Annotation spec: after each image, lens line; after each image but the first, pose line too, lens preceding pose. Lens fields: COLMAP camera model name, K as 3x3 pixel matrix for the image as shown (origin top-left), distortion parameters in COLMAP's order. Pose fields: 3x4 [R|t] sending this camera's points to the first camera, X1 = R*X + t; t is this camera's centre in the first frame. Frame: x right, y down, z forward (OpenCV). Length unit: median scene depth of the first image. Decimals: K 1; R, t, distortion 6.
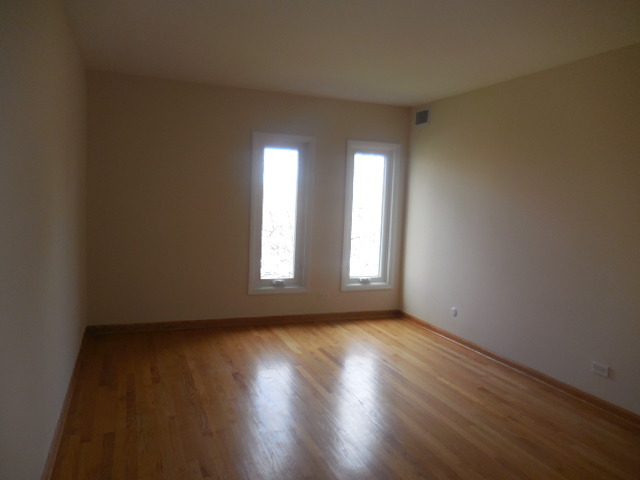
lens RADIAL K [[477.6, 0, 318.7], [0, 477.6, 242.4], [0, 0, 1]] dist [-0.026769, 0.024857]
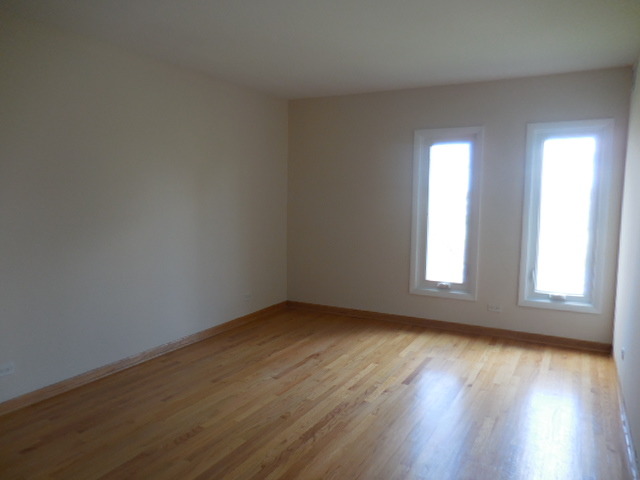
lens RADIAL K [[477.6, 0, 318.7], [0, 477.6, 238.2], [0, 0, 1]] dist [-0.026769, 0.024857]
pose [[0.639607, 0.037303, -0.767797, 0.474939], [-0.054699, 0.998499, 0.002945, 0.000897], [0.766754, 0.040114, 0.640687, 0.200597]]
